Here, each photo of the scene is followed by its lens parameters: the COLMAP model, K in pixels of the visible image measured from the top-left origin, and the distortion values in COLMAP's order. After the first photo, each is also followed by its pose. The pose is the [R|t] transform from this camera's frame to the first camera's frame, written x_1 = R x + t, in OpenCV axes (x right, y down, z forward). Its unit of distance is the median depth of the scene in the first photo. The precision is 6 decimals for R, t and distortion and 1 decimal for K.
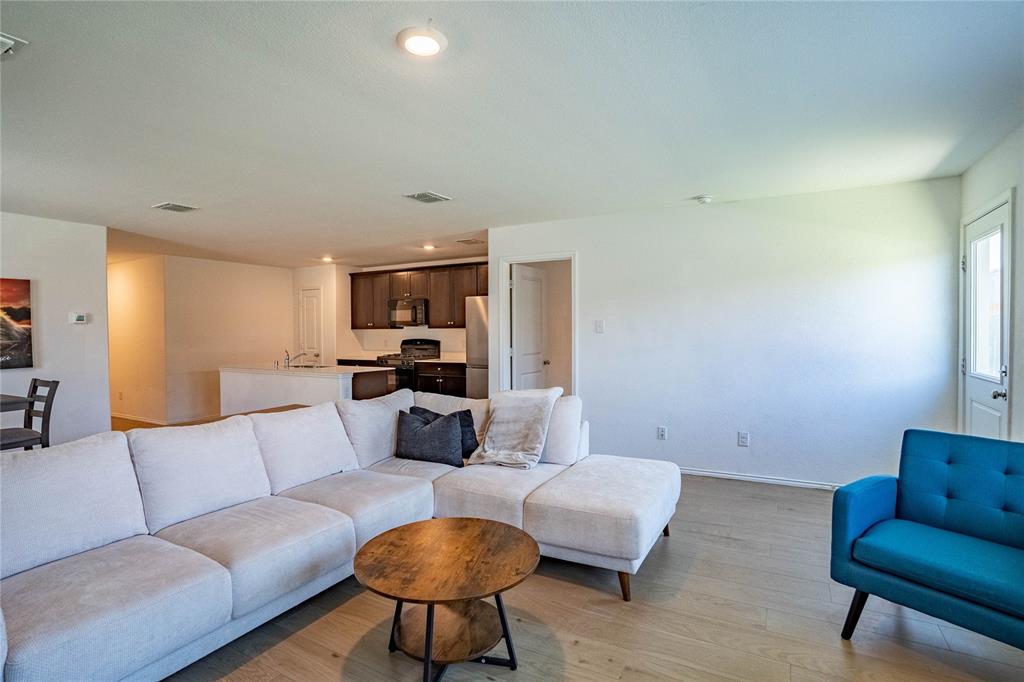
lens RADIAL K [[502.2, 0, 513.7], [0, 502.2, 336.7], [0, 0, 1]] dist [-0.088441, 0.042112]
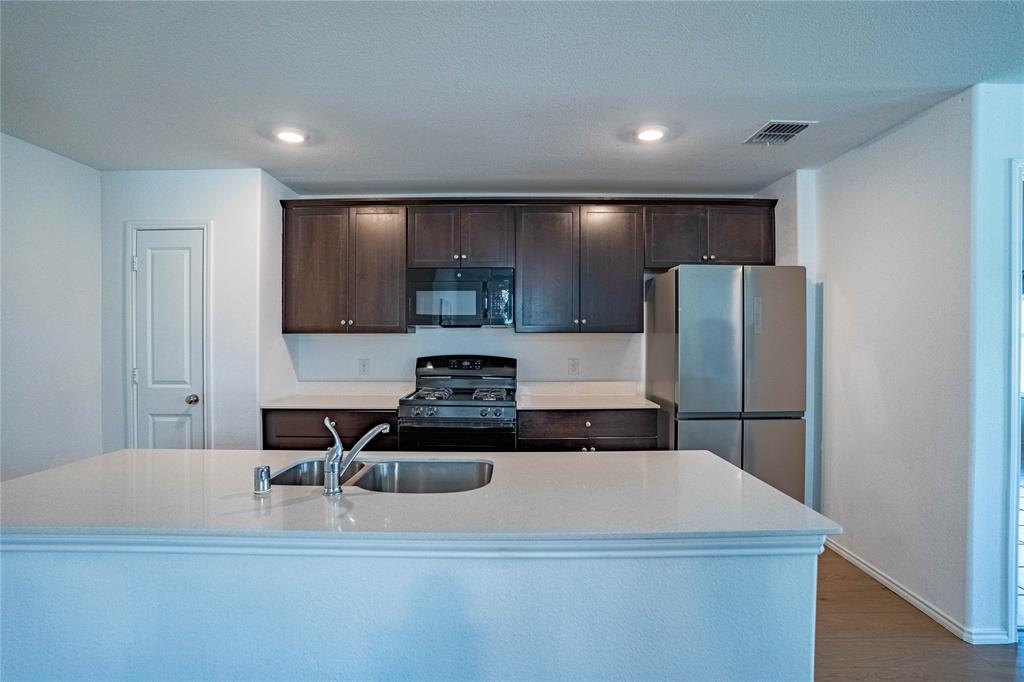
lens RADIAL K [[502.2, 0, 513.7], [0, 502.2, 336.7], [0, 0, 1]] dist [-0.088441, 0.042112]
pose [[0.877622, 0.005426, 0.479323, -0.374935], [0.000487, 0.999925, -0.012211, -0.007061], [-0.479354, 0.010950, 0.877553, 0.569077]]
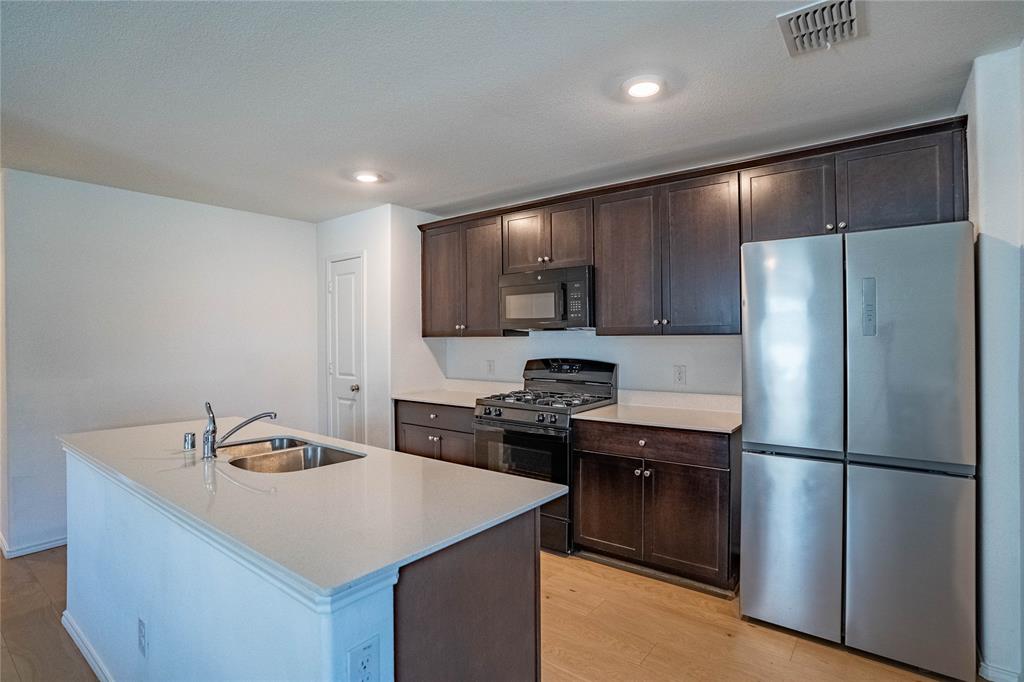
lens RADIAL K [[502.2, 0, 513.7], [0, 502.2, 336.7], [0, 0, 1]] dist [-0.088441, 0.042112]
pose [[0.988361, 0.000519, -0.152125, -0.167089], [-0.002191, 0.999939, -0.010822, -0.010383], [0.152110, 0.011030, 0.988302, 0.543433]]
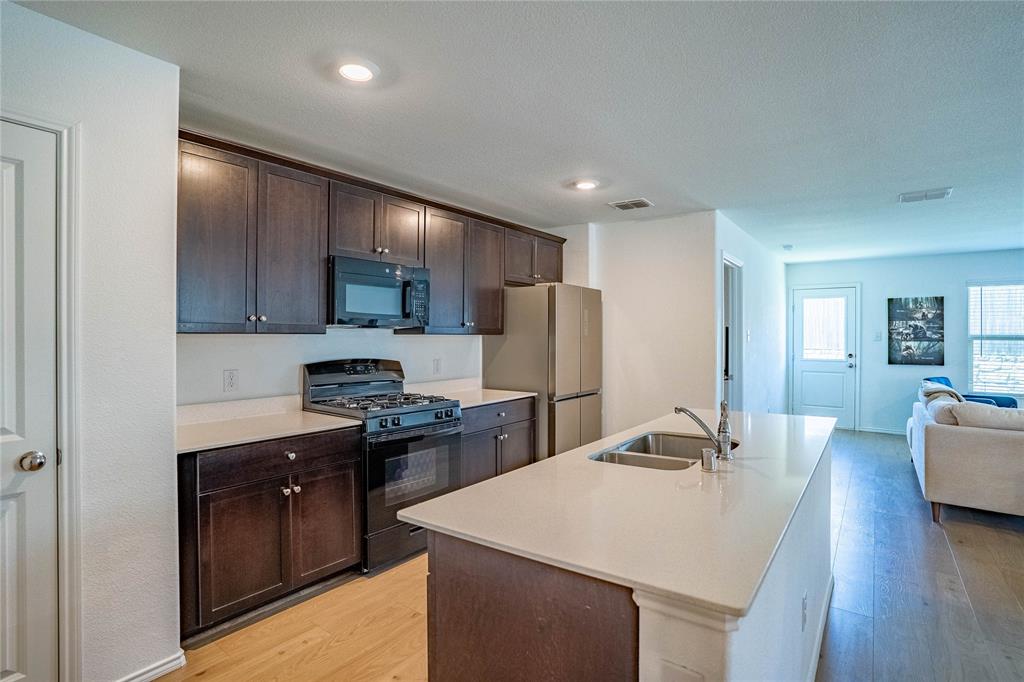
lens RADIAL K [[502.2, 0, 513.7], [0, 502.2, 336.7], [0, 0, 1]] dist [-0.088441, 0.042112]
pose [[0.140288, 0.004613, 0.990100, -0.582677], [0.006470, 0.999964, -0.005576, -0.010689], [-0.990090, 0.007188, 0.140253, 0.815720]]
